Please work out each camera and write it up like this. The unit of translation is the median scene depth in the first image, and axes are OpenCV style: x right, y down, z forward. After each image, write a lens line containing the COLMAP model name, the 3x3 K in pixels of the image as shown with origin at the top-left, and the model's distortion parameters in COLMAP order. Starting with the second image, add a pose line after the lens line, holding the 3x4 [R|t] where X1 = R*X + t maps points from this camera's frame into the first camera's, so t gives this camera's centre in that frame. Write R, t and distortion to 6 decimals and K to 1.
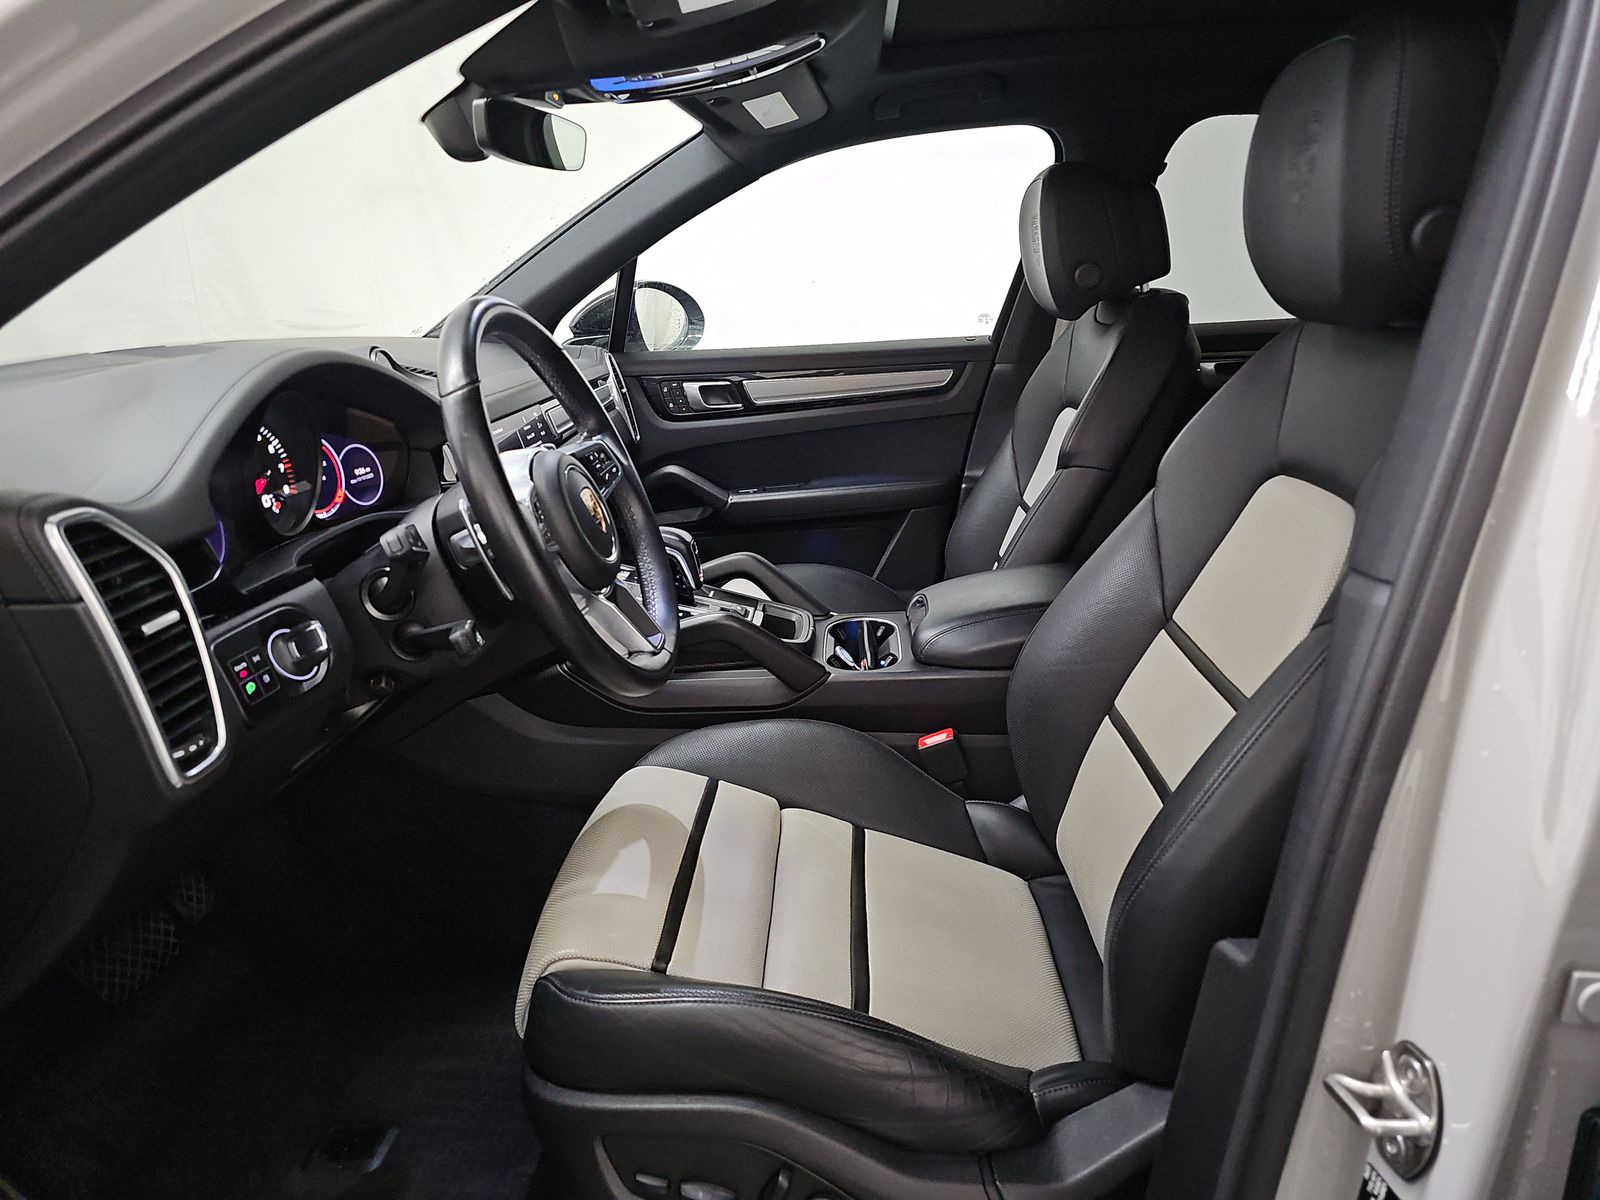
lens RADIAL K [[1070.5, 0, 793.2], [0, 1070.5, 591.8], [0, 0, 1]] dist [0.106135, -0.109938]
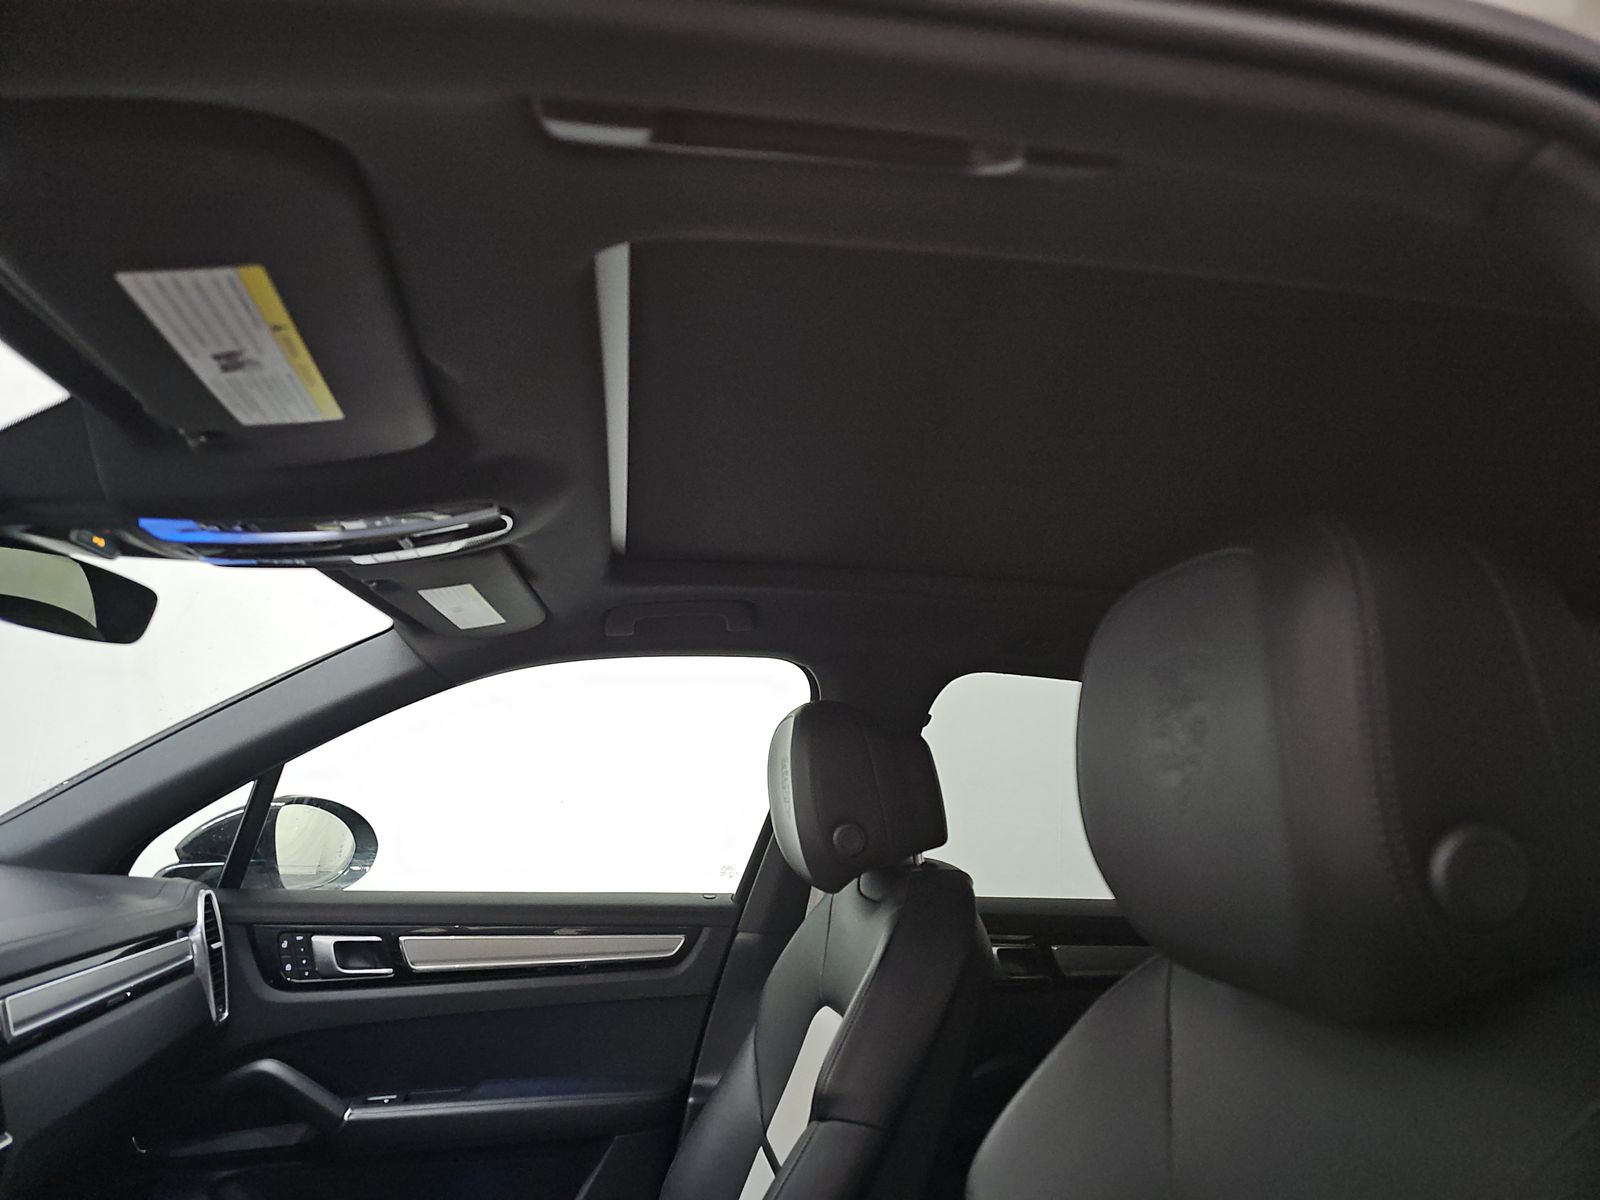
lens RADIAL K [[1066.2, 0, 800.0], [0, 1066.2, 600.0], [0, 0, 1]] dist [0.034198, -0.031400]
pose [[0.974836, 0.110281, 0.193733, 0.053887], [-0.011096, 0.891989, -0.451921, -0.075381], [-0.222645, 0.438399, 0.870767, 0.206149]]
